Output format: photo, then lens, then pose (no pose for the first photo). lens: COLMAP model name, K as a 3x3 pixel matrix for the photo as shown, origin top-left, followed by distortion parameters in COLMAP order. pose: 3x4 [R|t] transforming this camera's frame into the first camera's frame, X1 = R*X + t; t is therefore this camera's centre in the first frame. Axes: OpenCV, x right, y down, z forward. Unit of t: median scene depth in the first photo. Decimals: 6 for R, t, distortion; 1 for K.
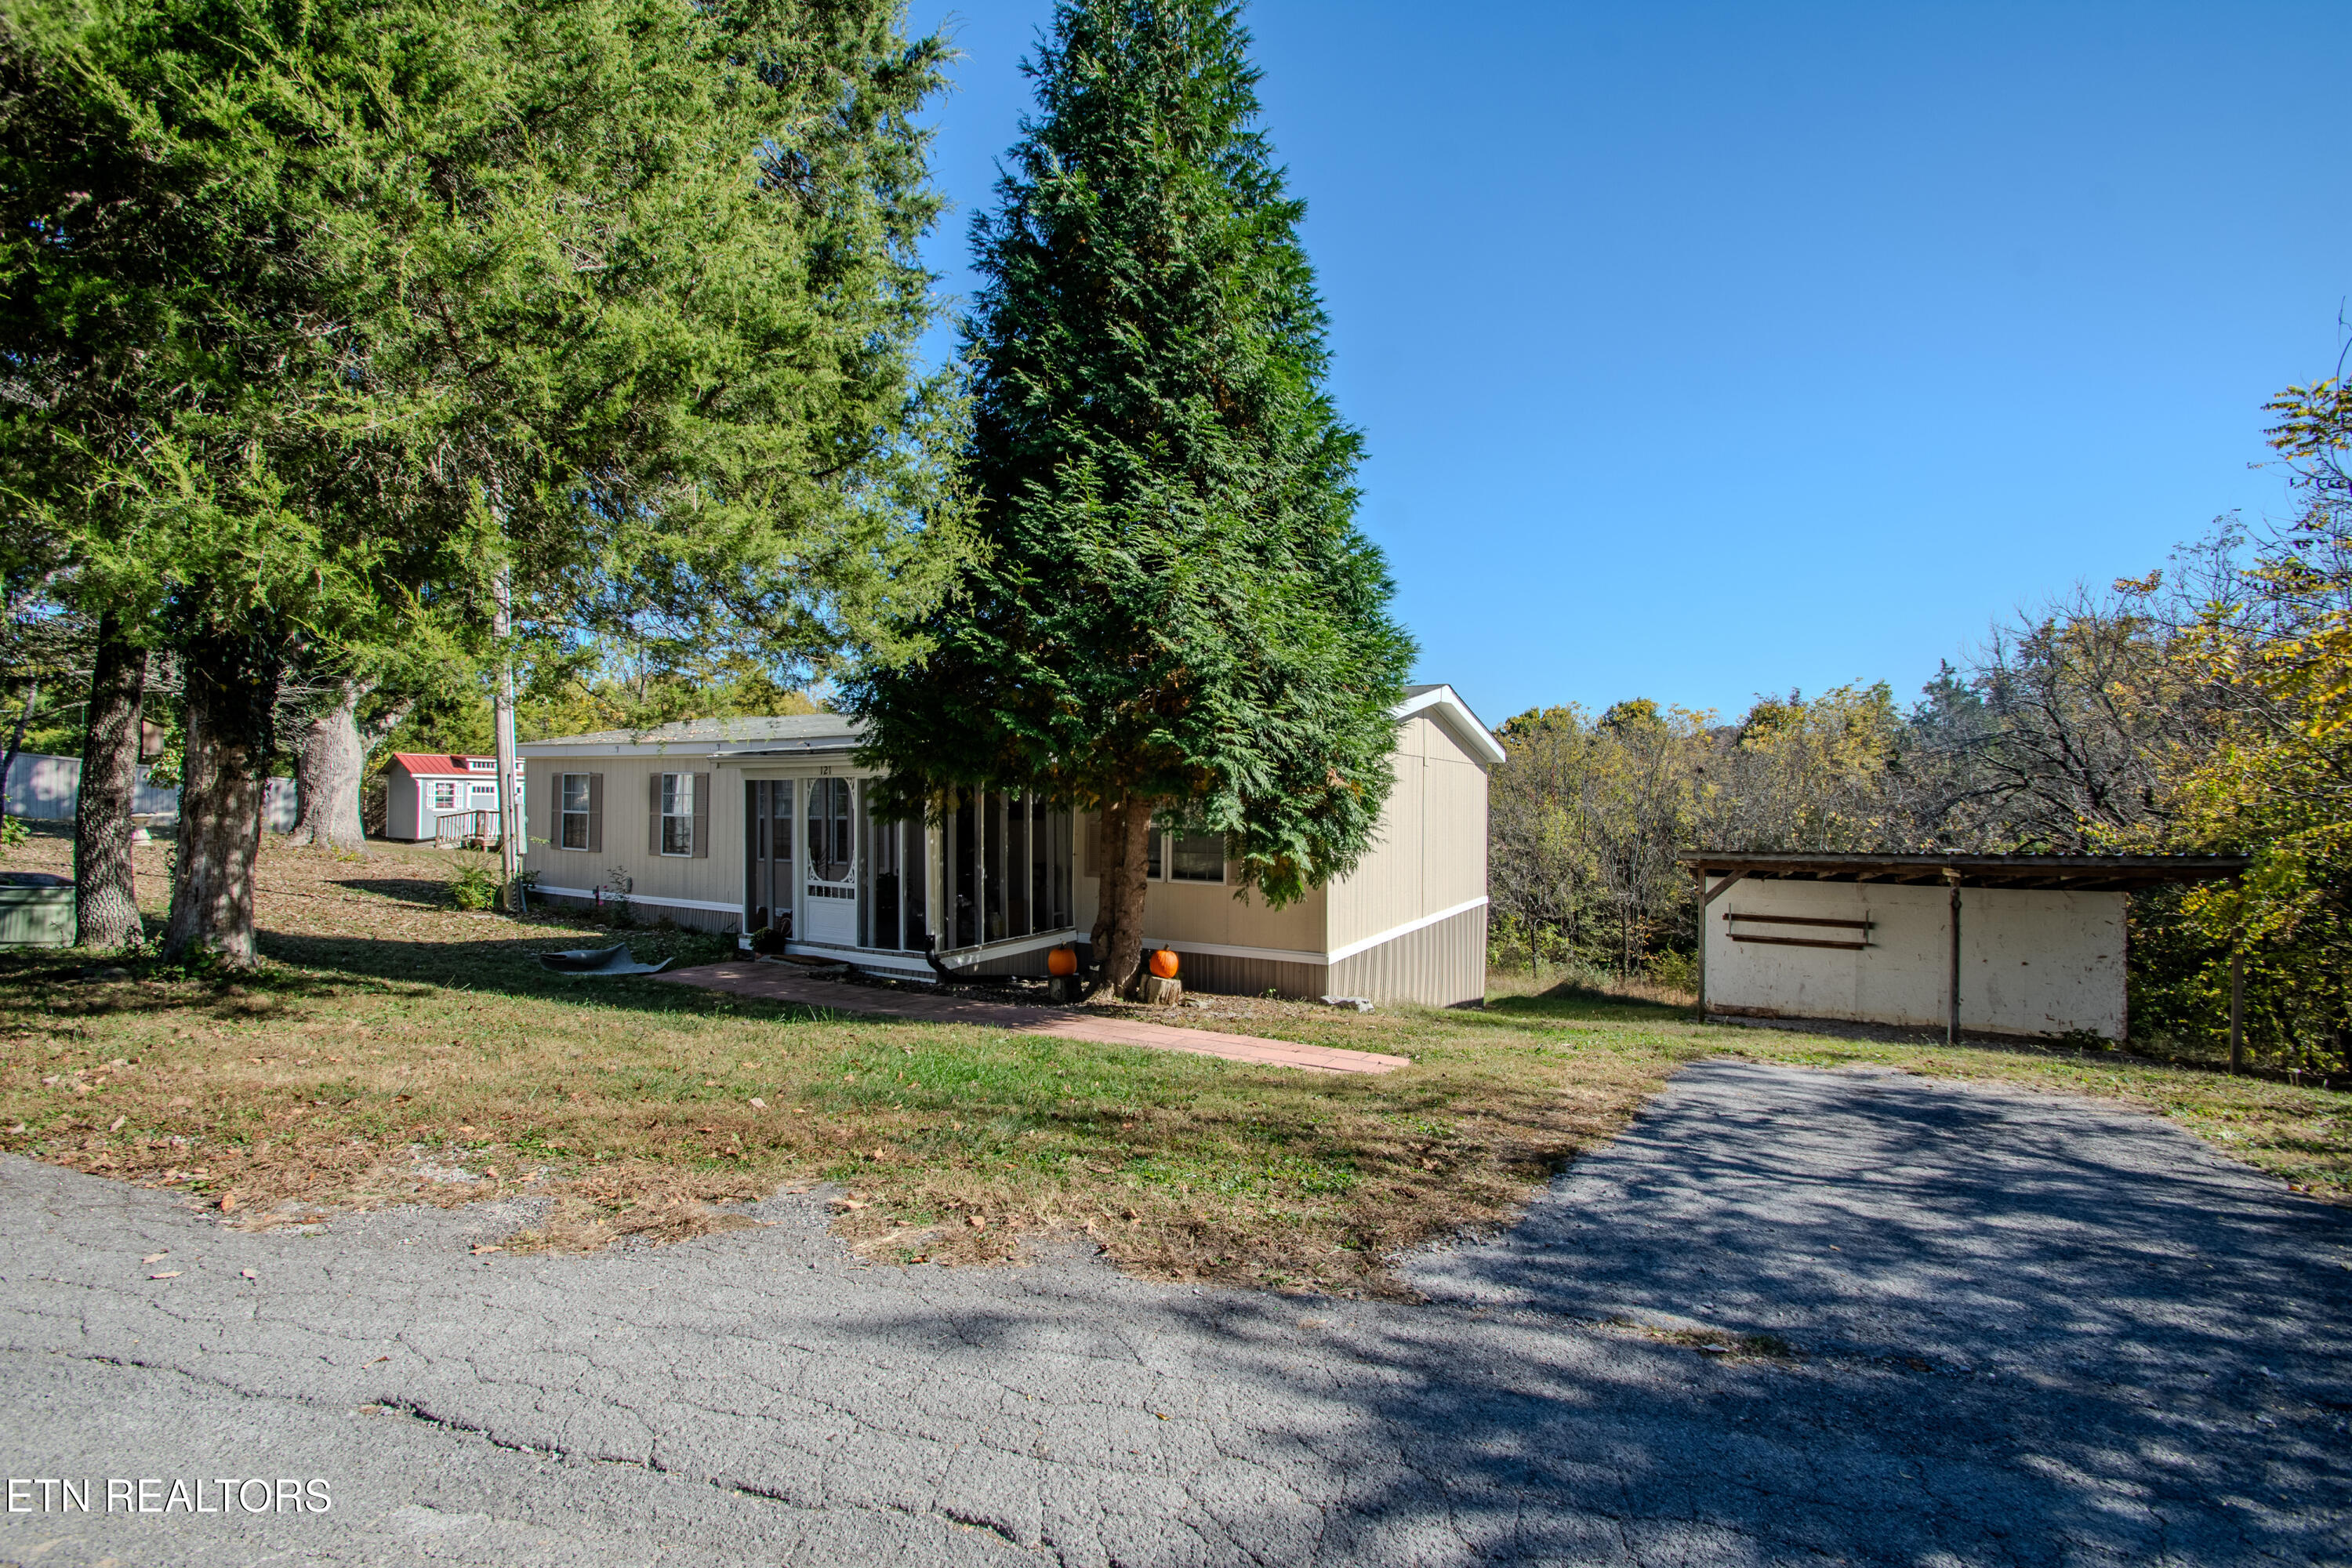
lens RADIAL K [[1040.0, 0, 1148.4], [0, 1040.0, 781.8], [0, 0, 1]] dist [0.008241, -0.016330]
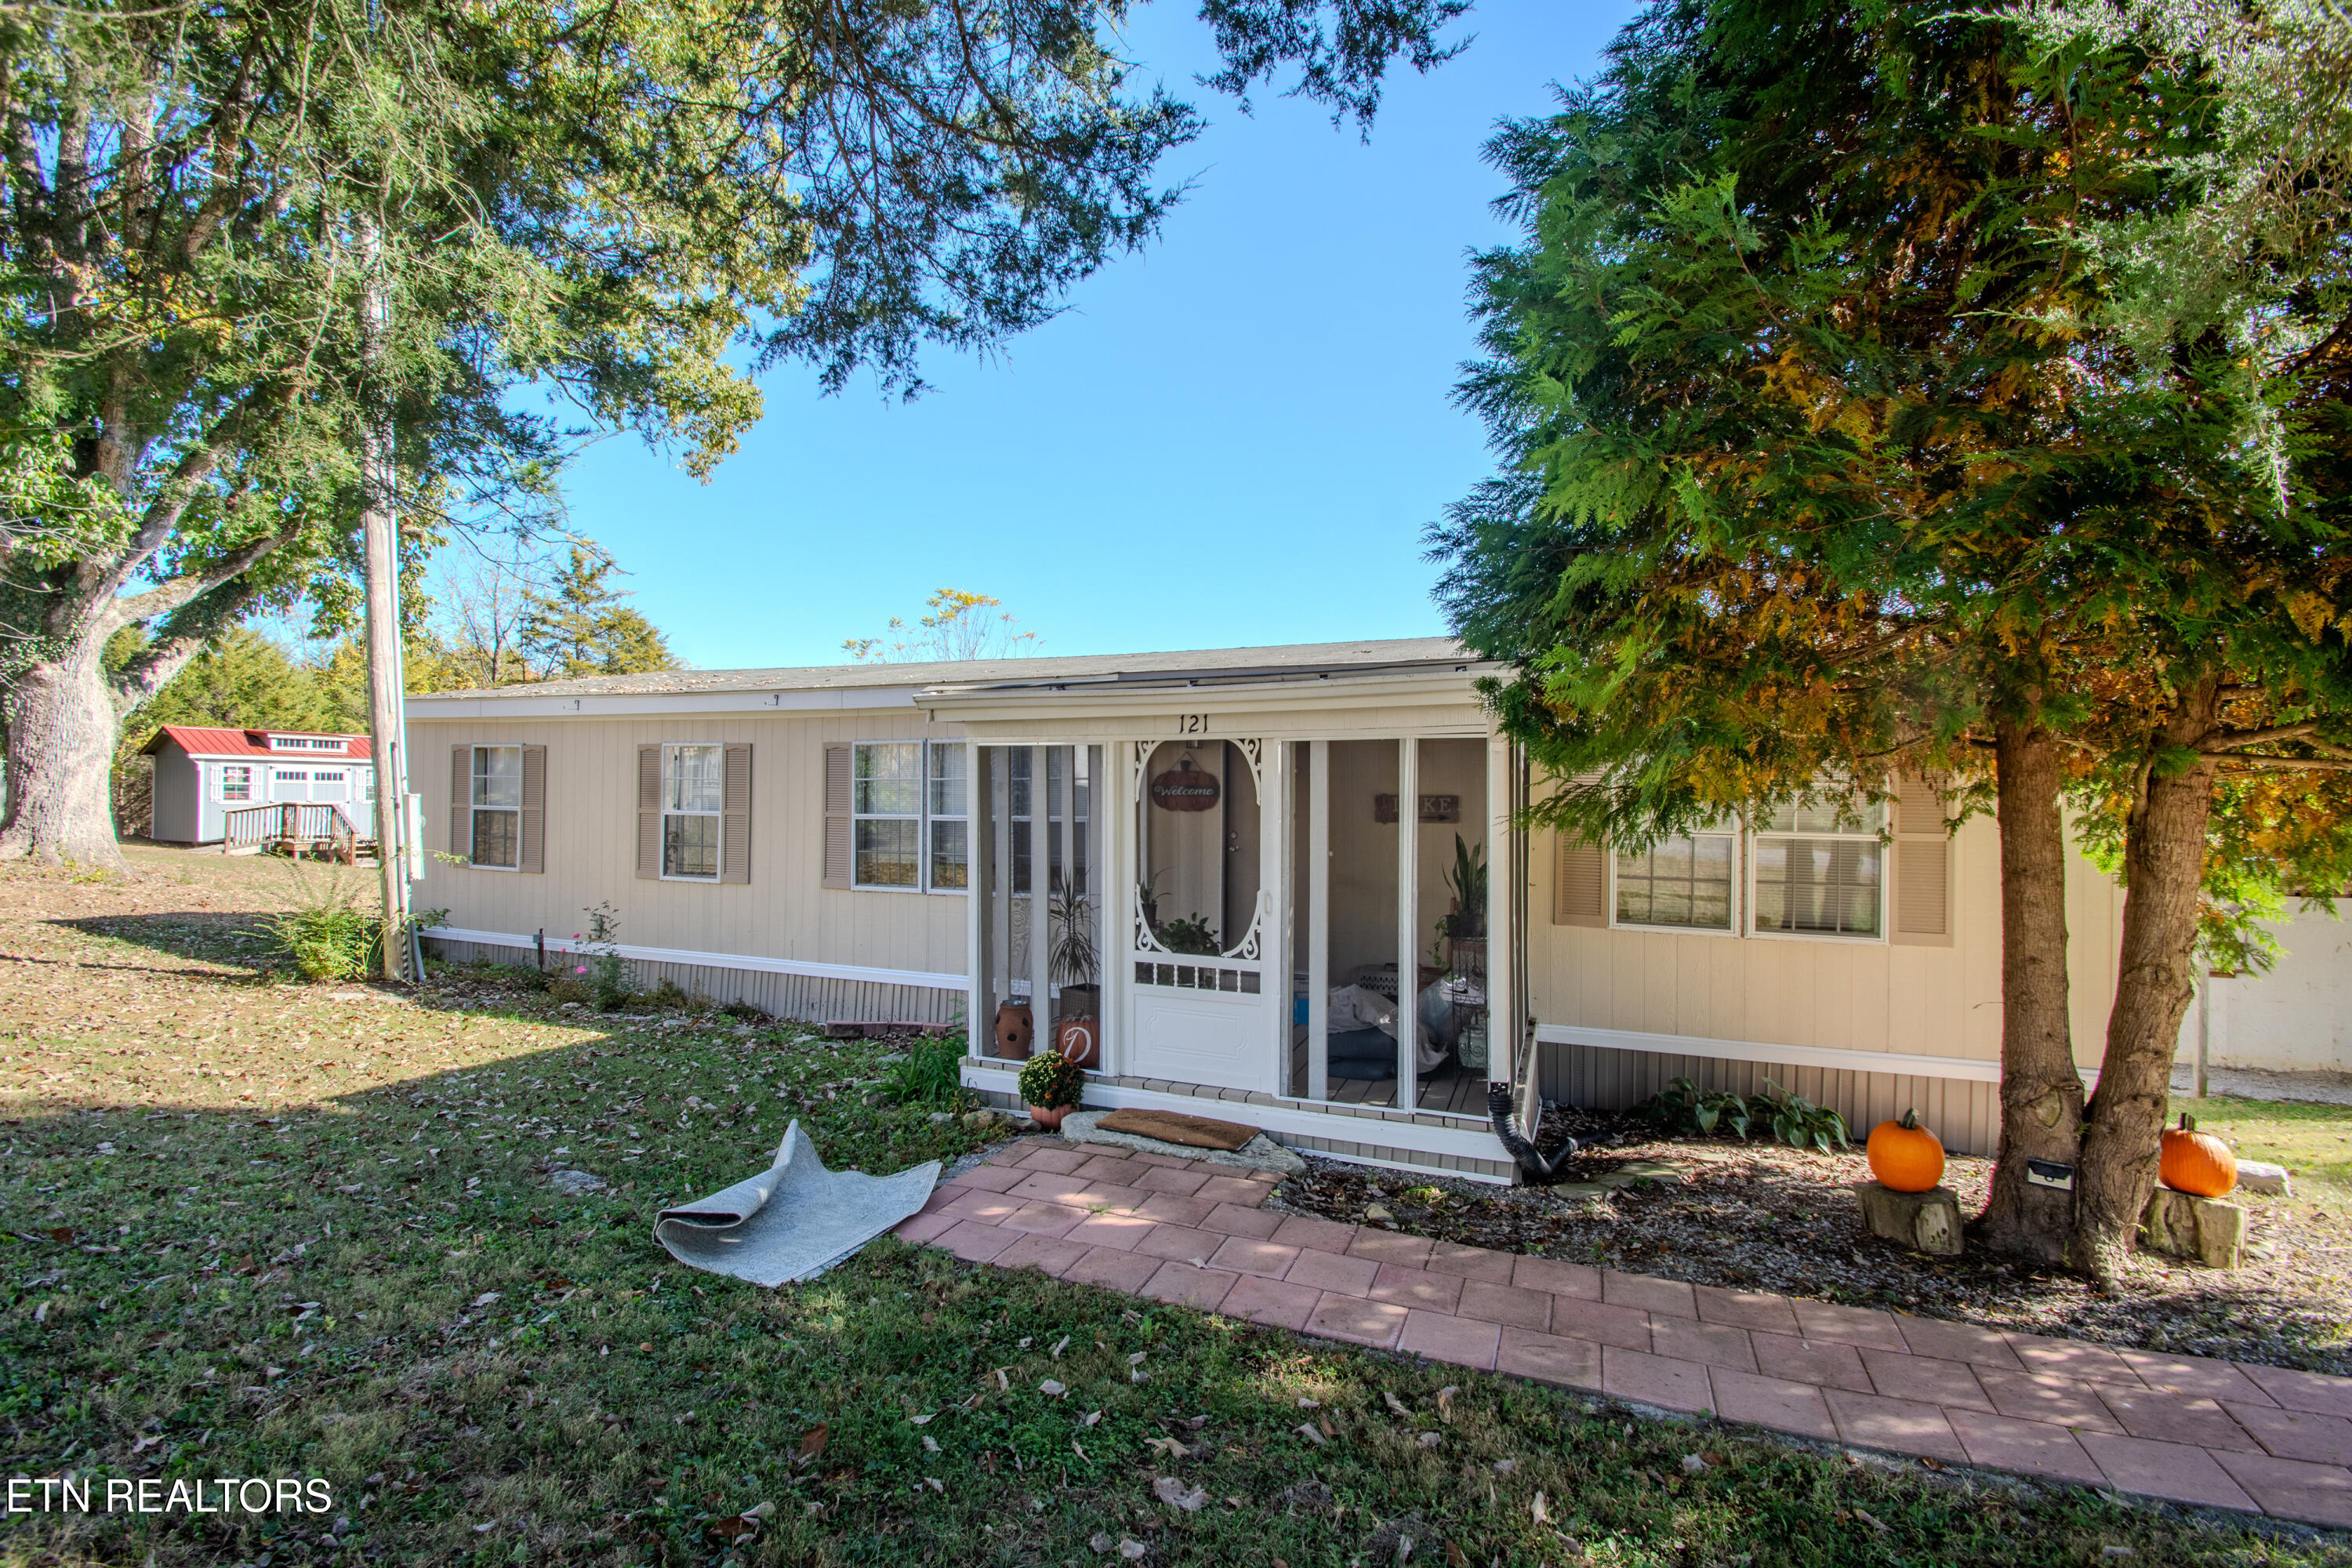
lens RADIAL K [[1040.0, 0, 1148.4], [0, 1040.0, 781.8], [0, 0, 1]] dist [0.008241, -0.016330]
pose [[0.990576, 0.001786, 0.136951, -0.252782], [-0.003029, 0.999956, 0.008871, 0.007080], [-0.136930, -0.009202, 0.990538, 0.337328]]
